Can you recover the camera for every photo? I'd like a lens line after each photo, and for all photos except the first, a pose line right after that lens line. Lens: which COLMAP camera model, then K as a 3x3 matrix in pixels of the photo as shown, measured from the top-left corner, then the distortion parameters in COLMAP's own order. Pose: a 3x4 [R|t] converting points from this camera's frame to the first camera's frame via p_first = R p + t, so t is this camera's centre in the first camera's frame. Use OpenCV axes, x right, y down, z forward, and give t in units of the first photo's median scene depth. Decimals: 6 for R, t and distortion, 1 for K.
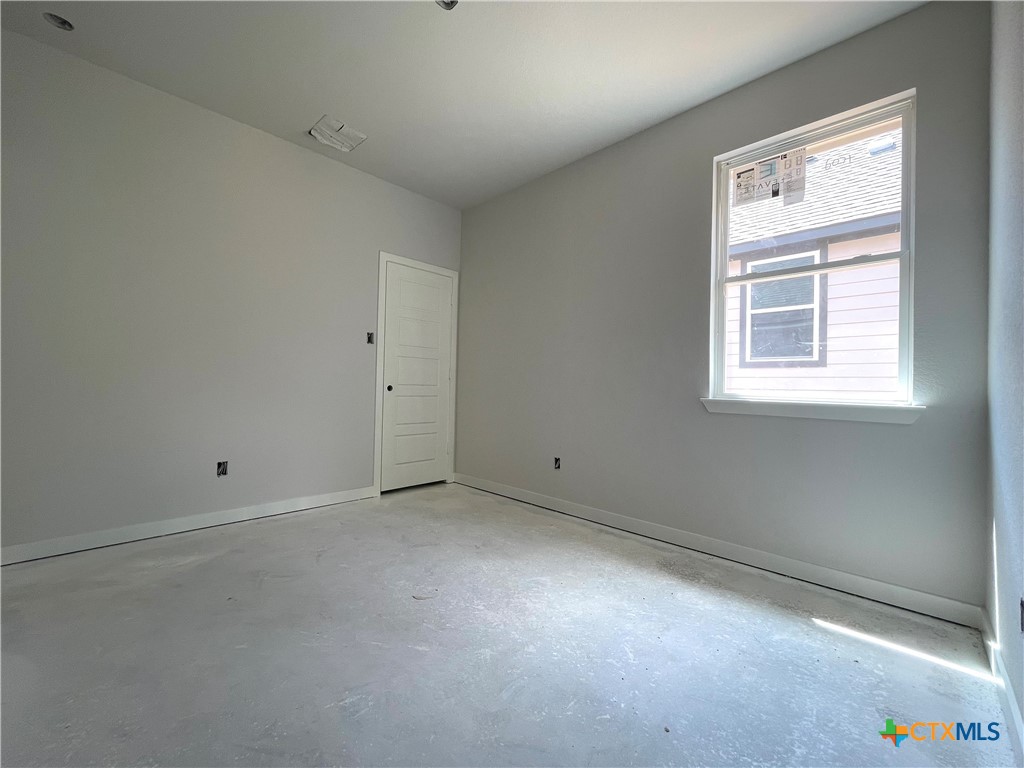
lens RADIAL K [[417.1, 0, 514.5], [0, 417.1, 381.3], [0, 0, 1]] dist [0.001228, -0.000196]
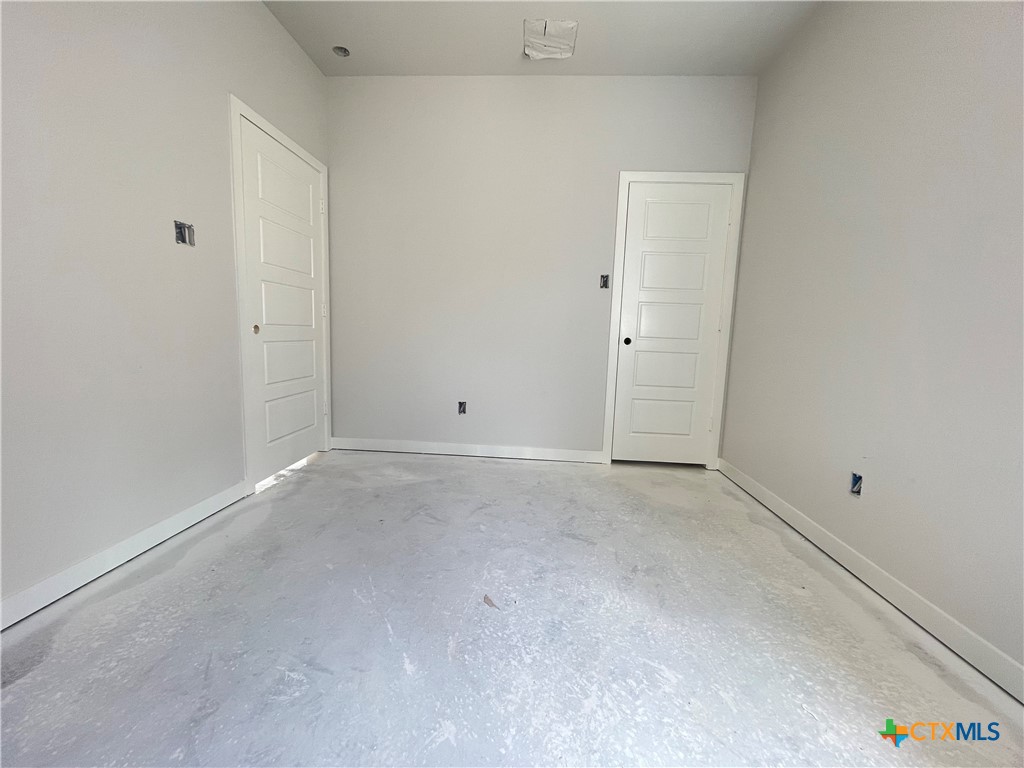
lens RADIAL K [[417.1, 0, 514.5], [0, 417.1, 381.3], [0, 0, 1]] dist [0.001228, -0.000196]
pose [[0.649334, 0.091542, -0.754973, 0.231044], [-0.011968, 0.993836, 0.110211, 0.008541], [0.760409, -0.062529, 0.646428, 0.345721]]
